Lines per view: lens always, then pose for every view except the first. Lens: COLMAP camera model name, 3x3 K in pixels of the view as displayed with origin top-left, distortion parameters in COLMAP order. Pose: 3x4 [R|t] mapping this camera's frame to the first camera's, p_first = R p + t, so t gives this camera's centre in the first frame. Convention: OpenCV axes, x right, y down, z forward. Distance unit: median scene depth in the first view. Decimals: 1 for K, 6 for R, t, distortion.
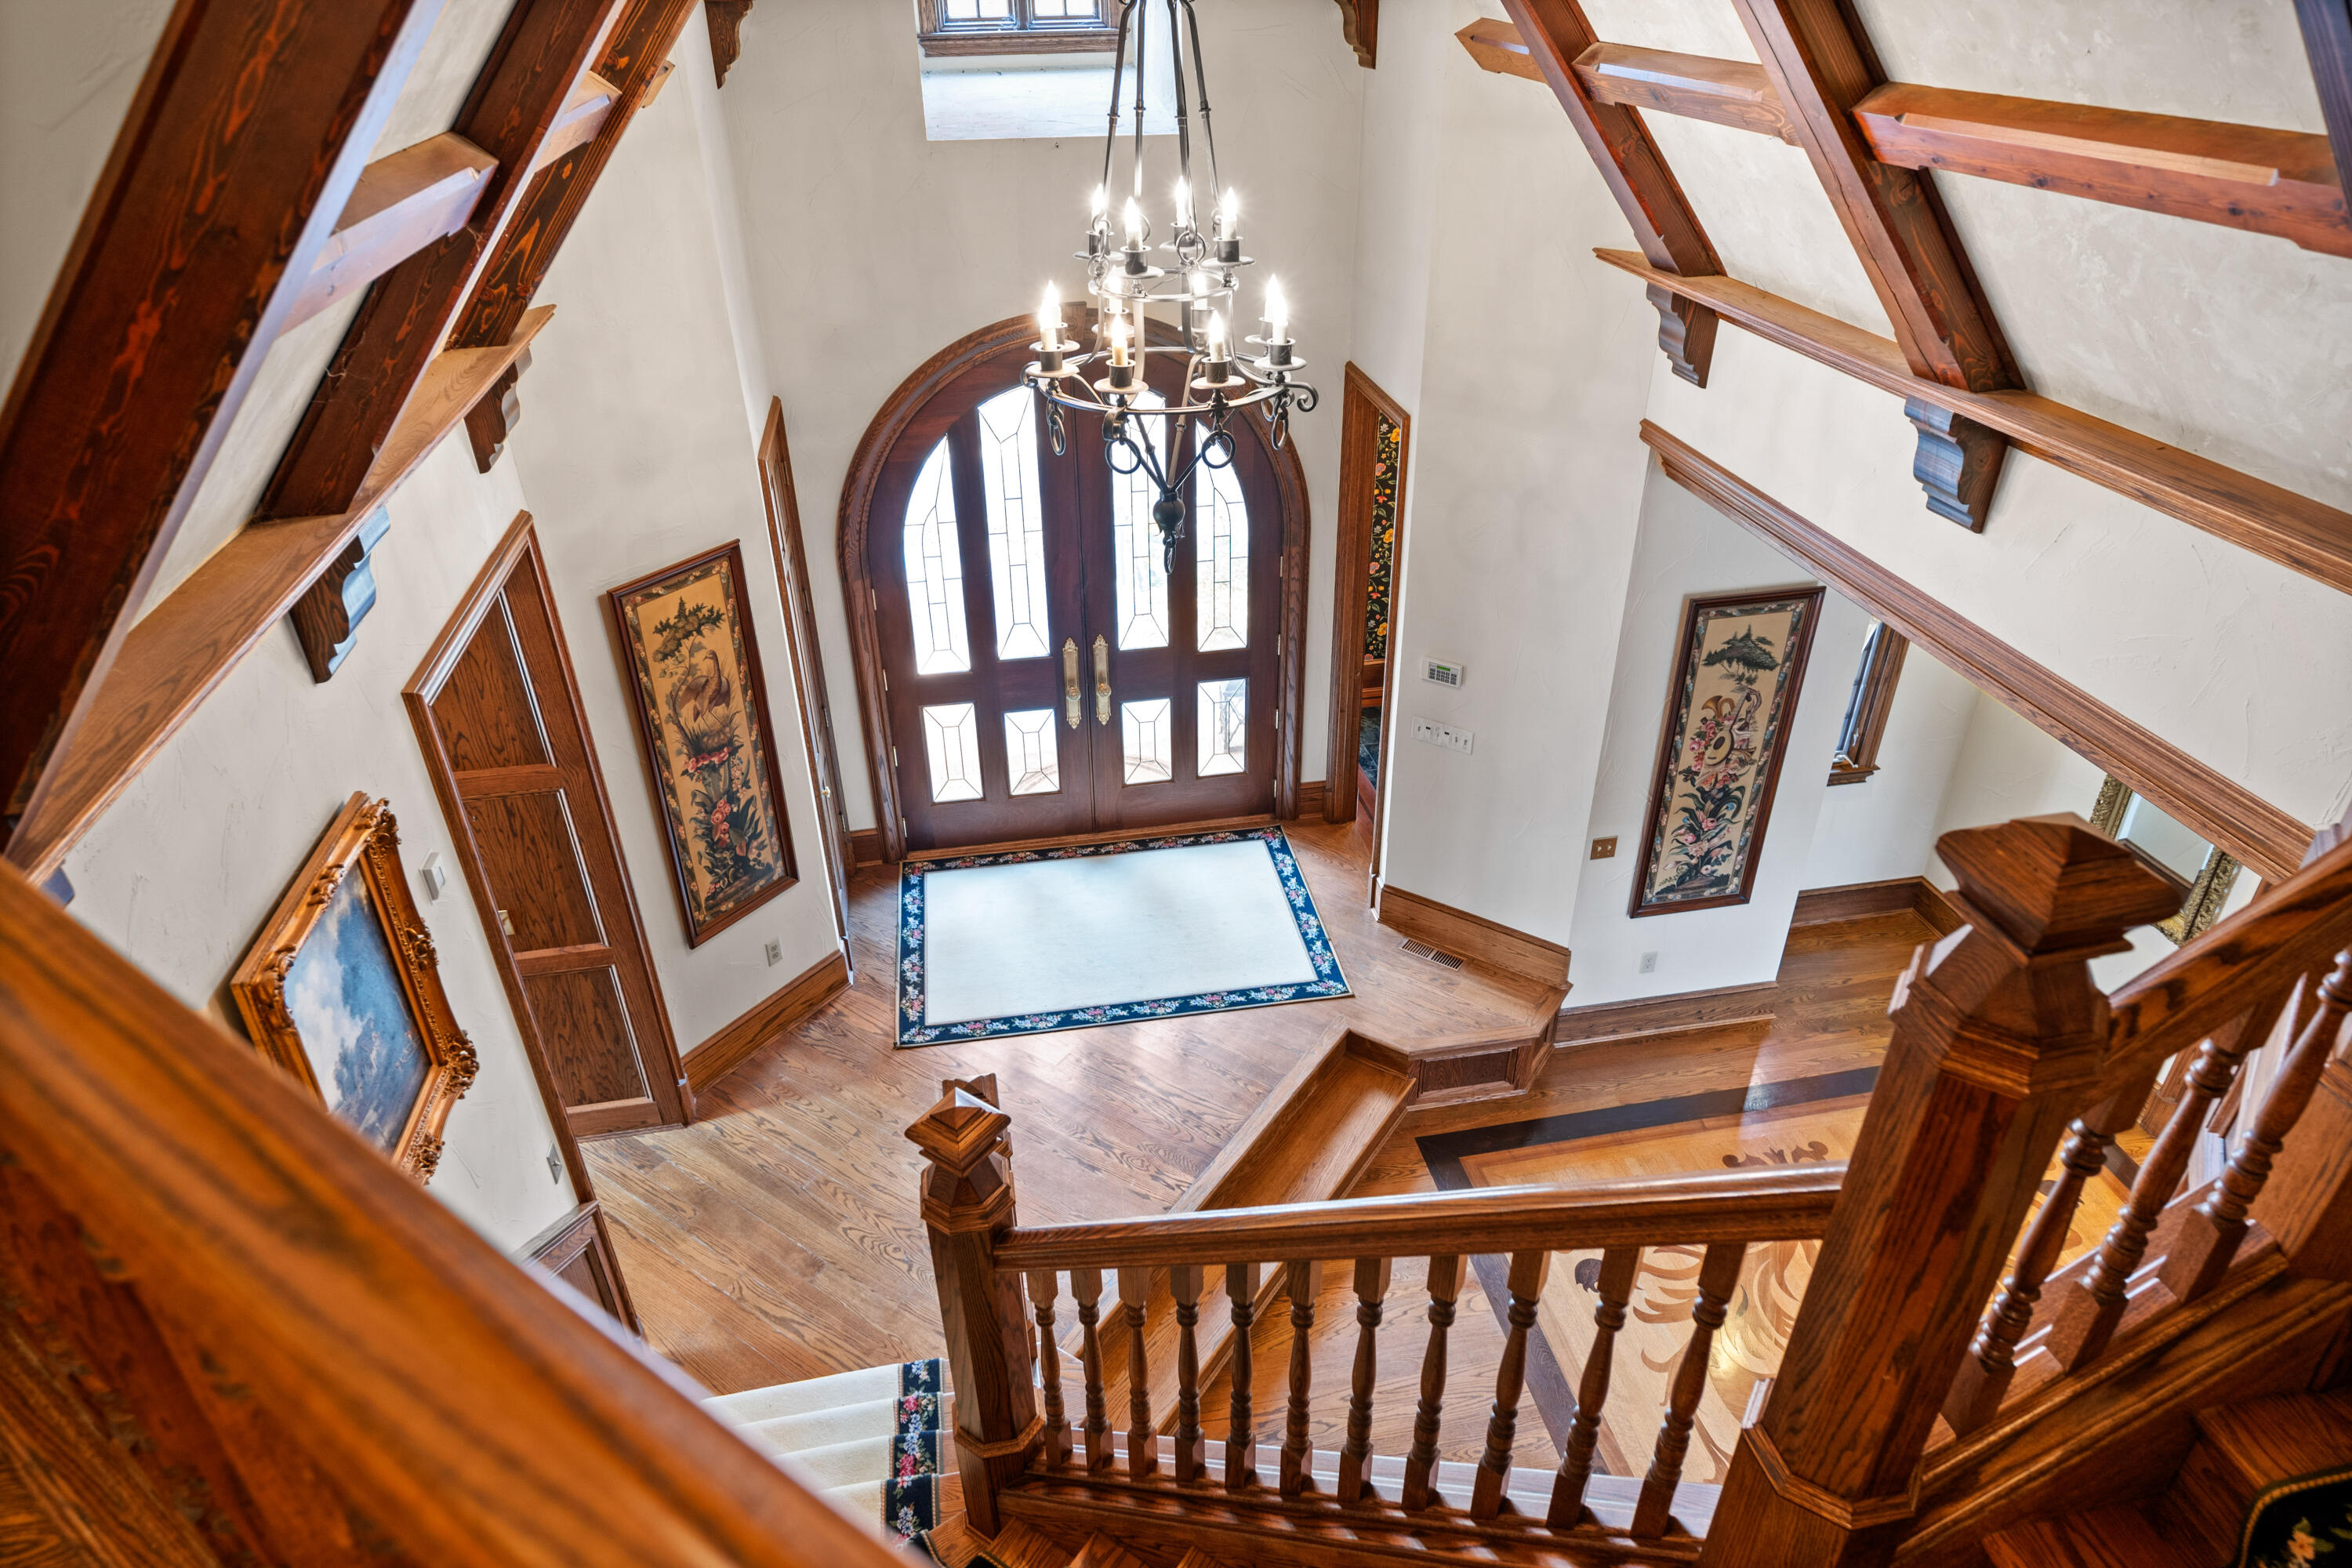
lens RADIAL K [[1366.9, 0, 1177.0], [0, 1366.9, 777.2], [0, 0, 1]] dist [0.000290, -0.000089]
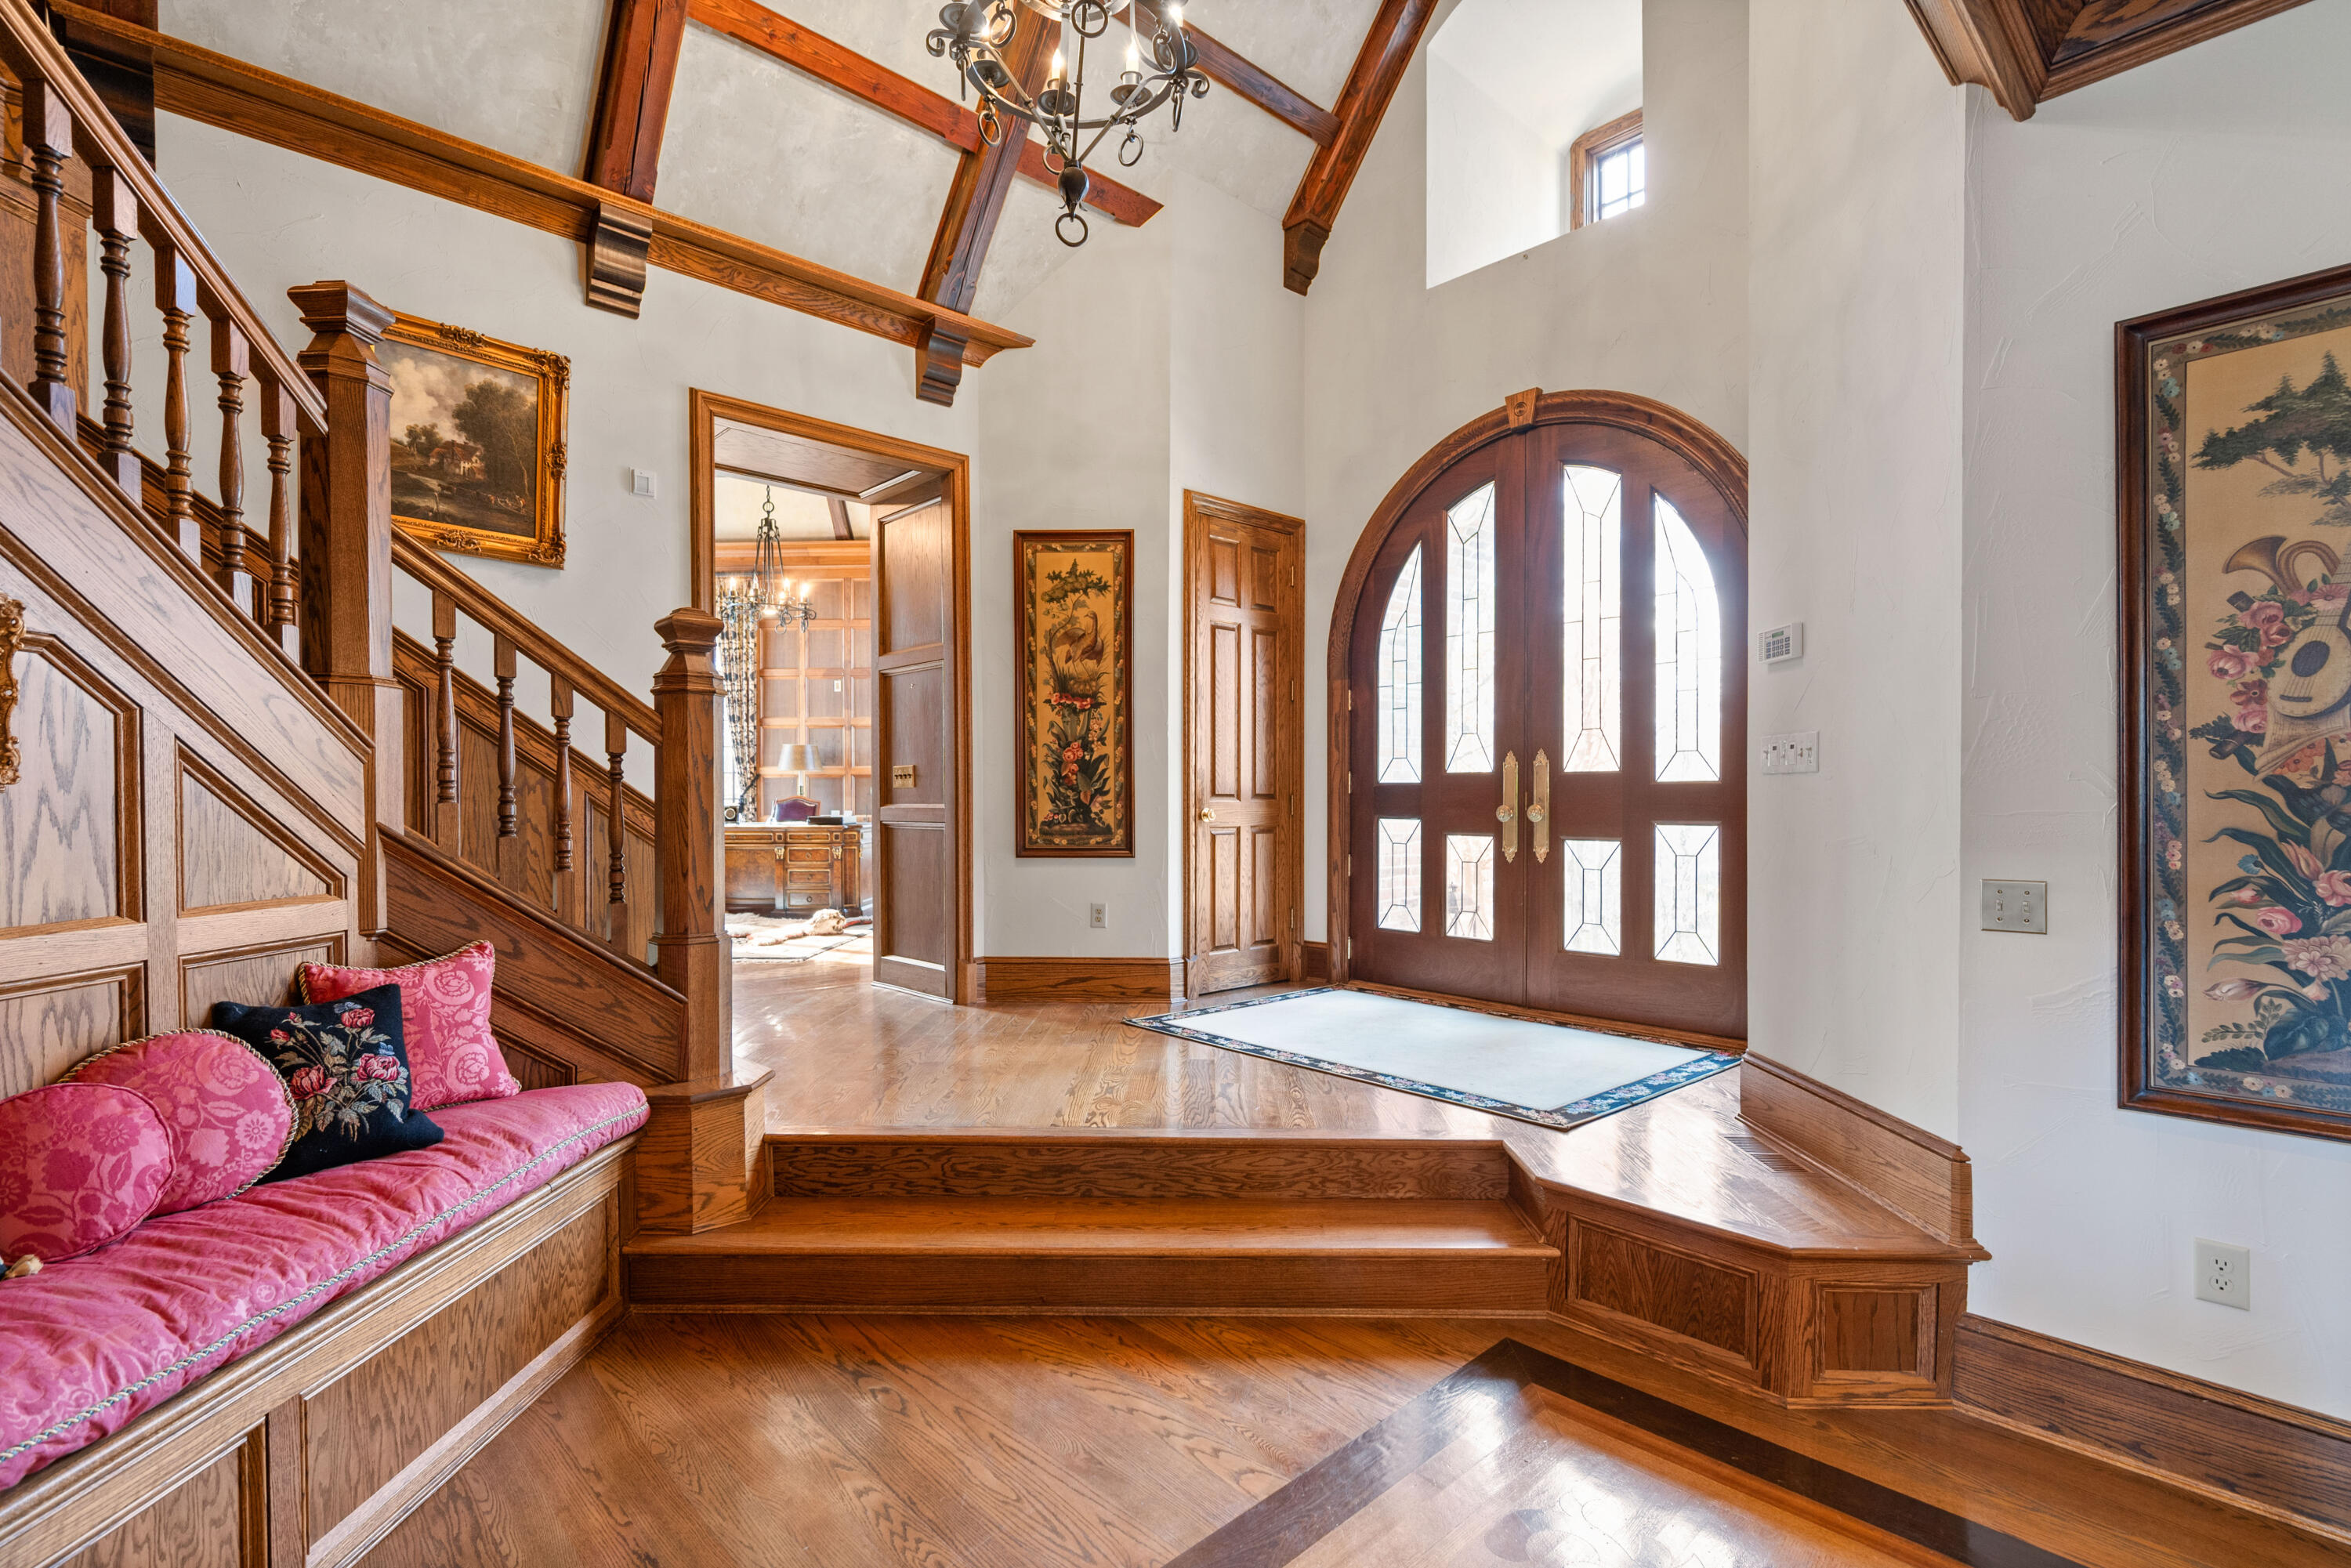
lens RADIAL K [[1060.8, 0, 1167.6], [0, 1060.8, 789.2], [0, 0, 1]] dist [-0.000938, 0.000250]
pose [[0.555952, 0.025246, -0.830831, 0.478500], [-0.429380, 0.864573, -0.261049, 0.255574], [0.711724, 0.501873, 0.491501, 0.601785]]
